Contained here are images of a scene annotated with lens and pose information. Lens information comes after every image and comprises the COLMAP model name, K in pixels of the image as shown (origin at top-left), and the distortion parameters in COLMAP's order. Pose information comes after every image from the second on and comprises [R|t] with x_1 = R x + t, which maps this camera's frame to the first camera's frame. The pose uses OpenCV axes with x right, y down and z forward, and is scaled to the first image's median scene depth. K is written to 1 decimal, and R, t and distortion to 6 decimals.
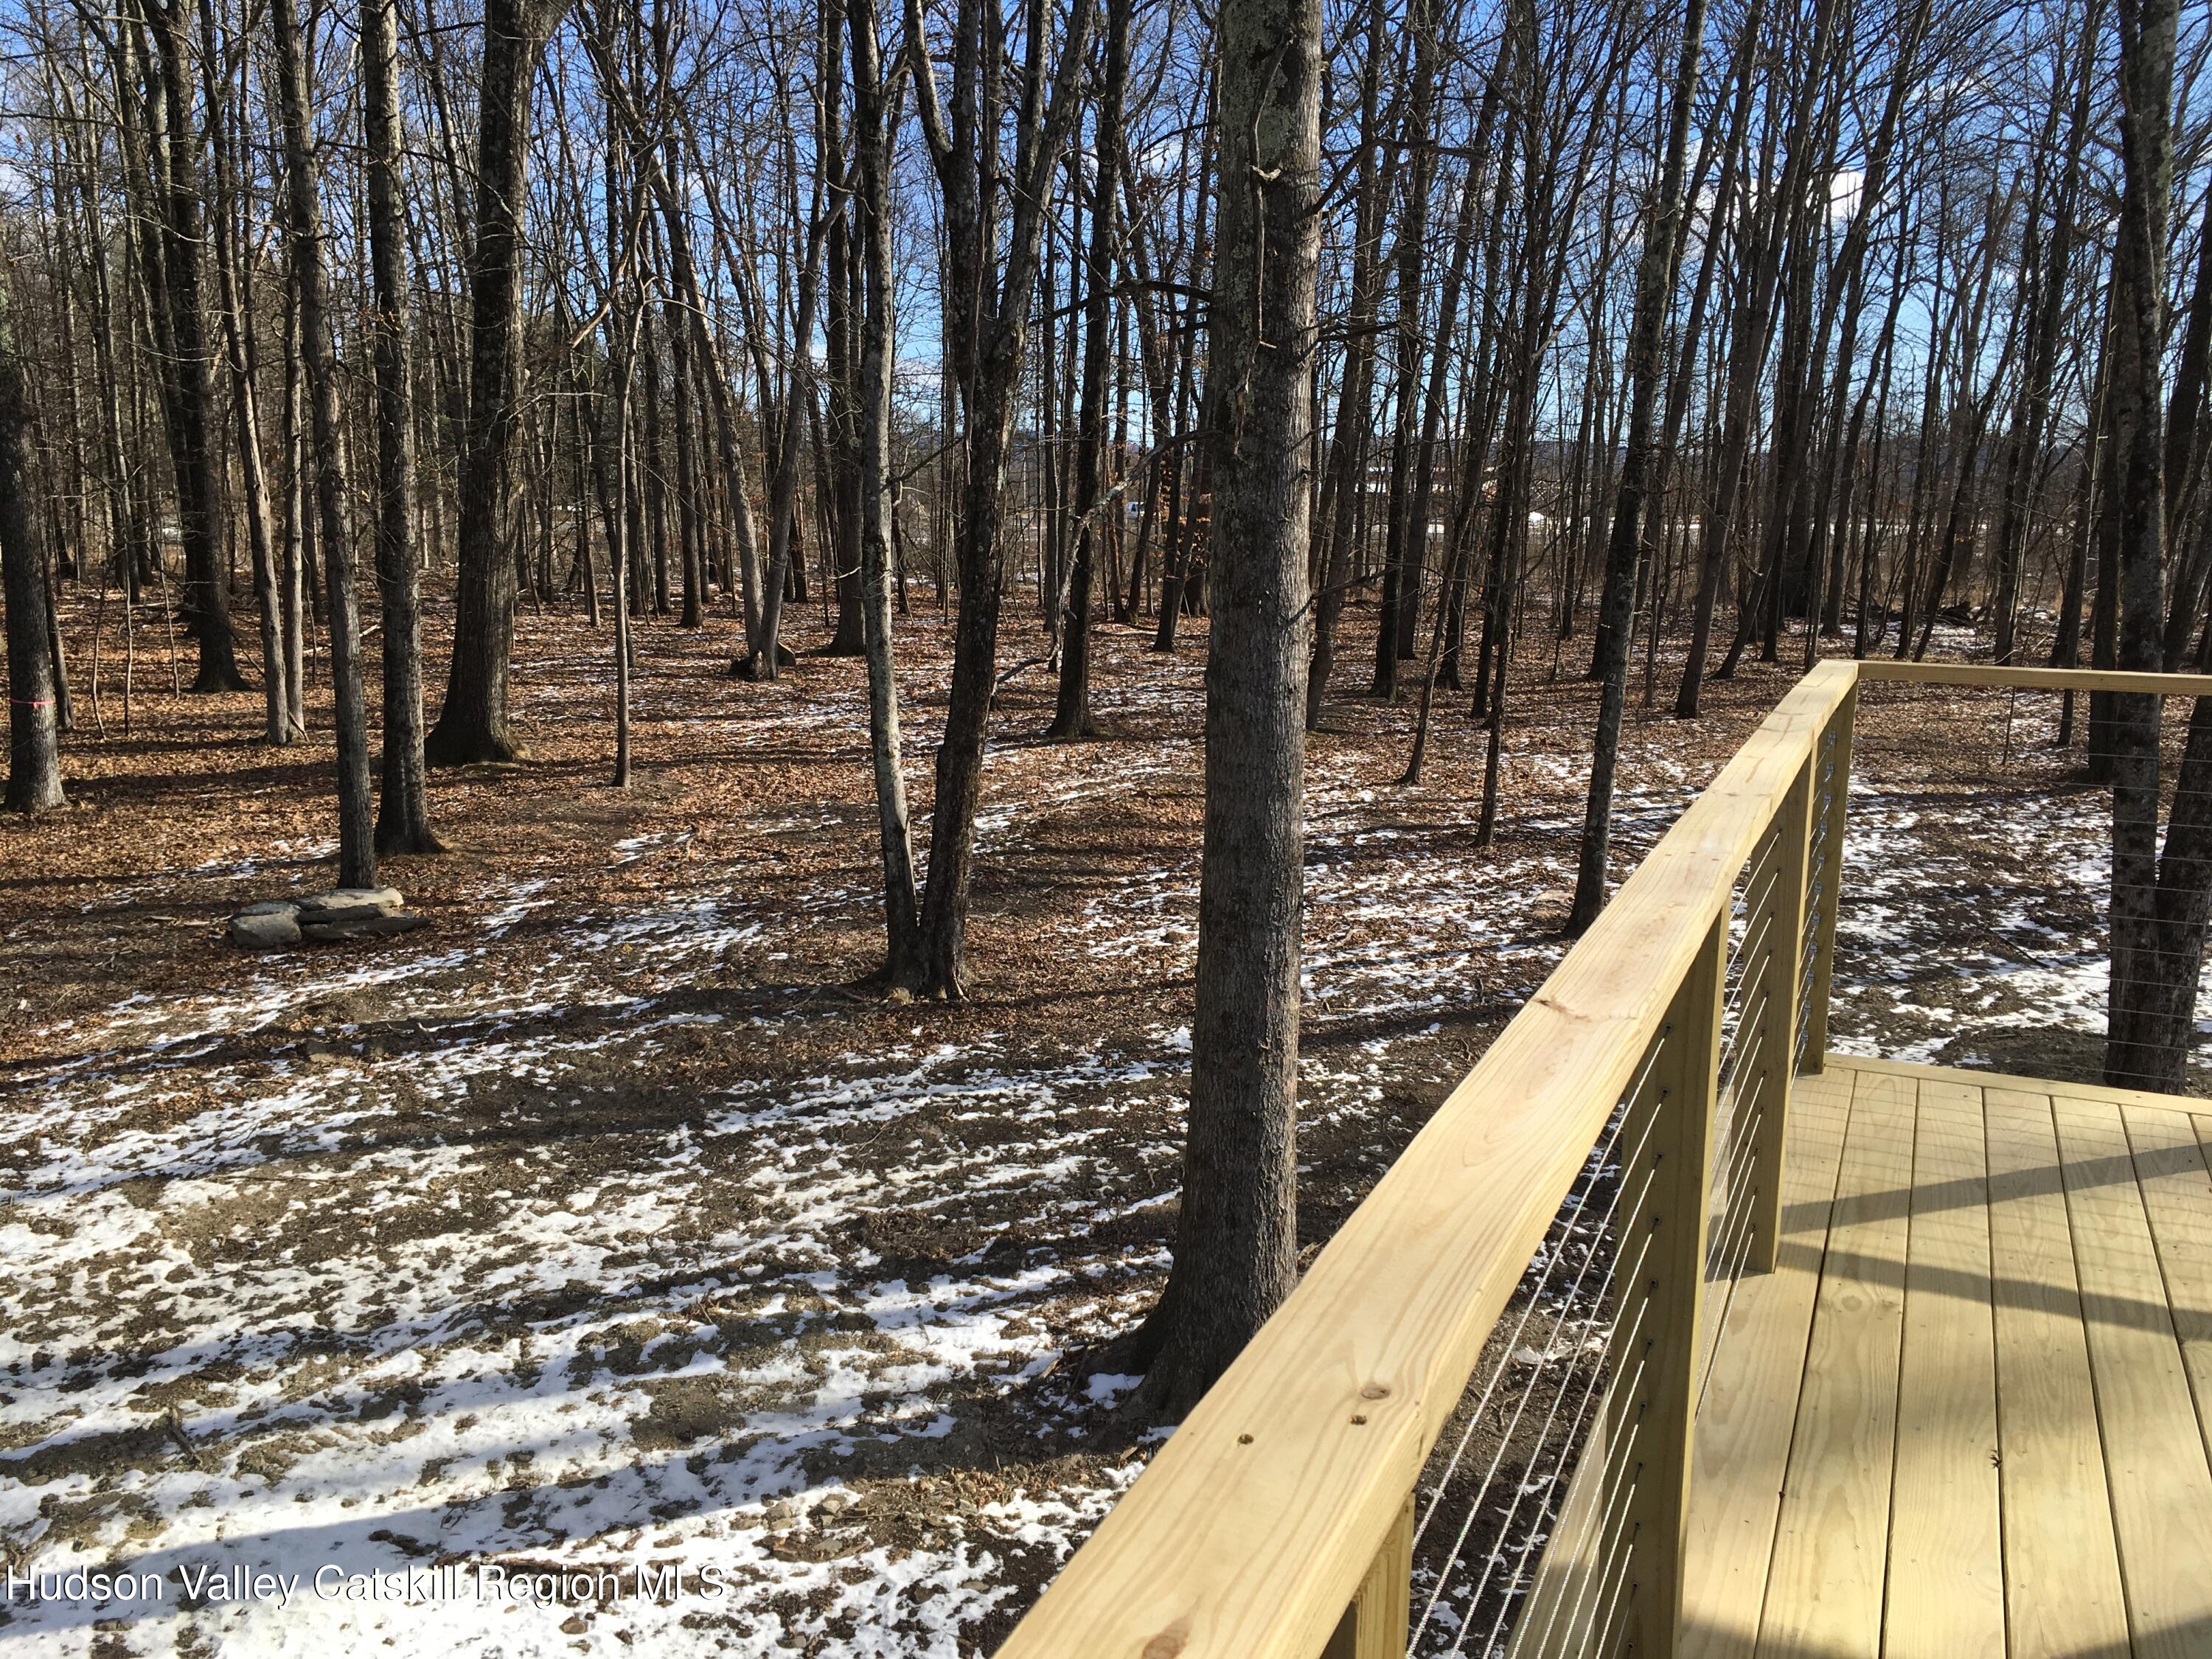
lens RADIAL K [[1863.9, 0, 1104.0], [0, 1863.9, 832.8], [0, 0, 1]] dist [0.077456, -0.091892]
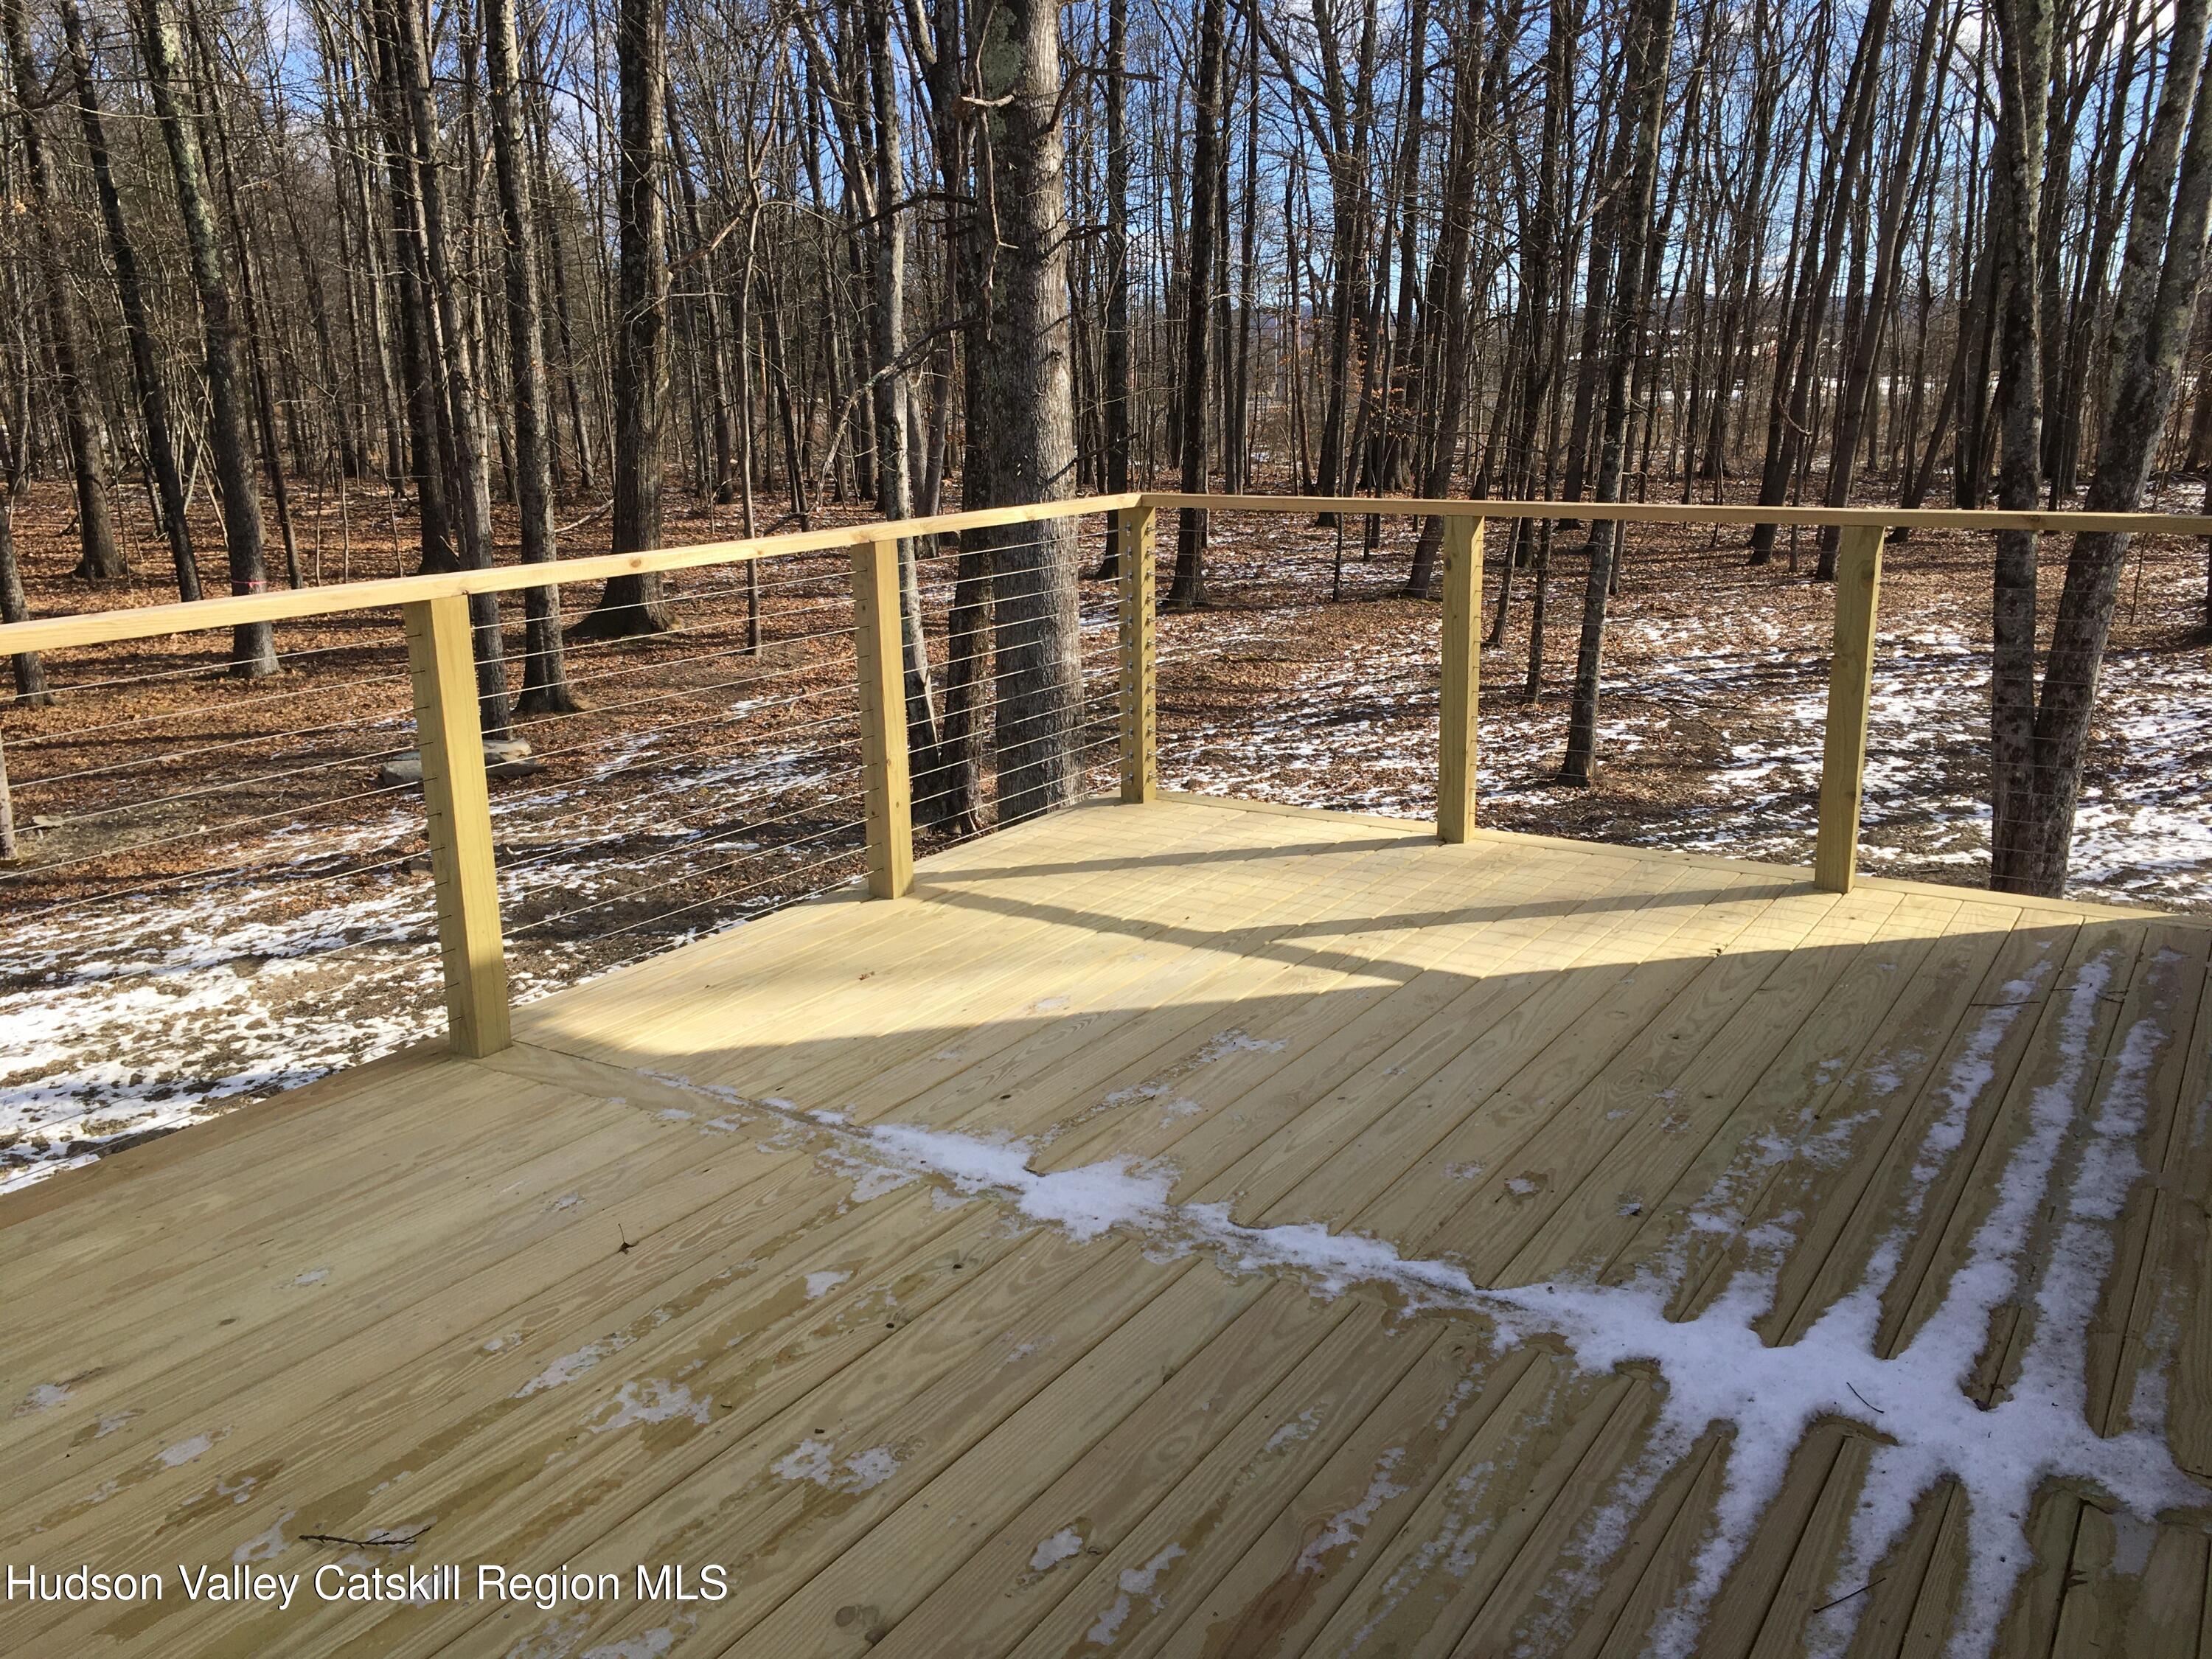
lens RADIAL K [[1863.9, 0, 1104.0], [0, 1863.9, 832.8], [0, 0, 1]] dist [0.077456, -0.091892]
pose [[0.989370, 0.006573, -0.145274, 0.208158], [0.002258, 0.998163, 0.060537, 0.025939], [0.145405, -0.060222, 0.987538, -0.124523]]
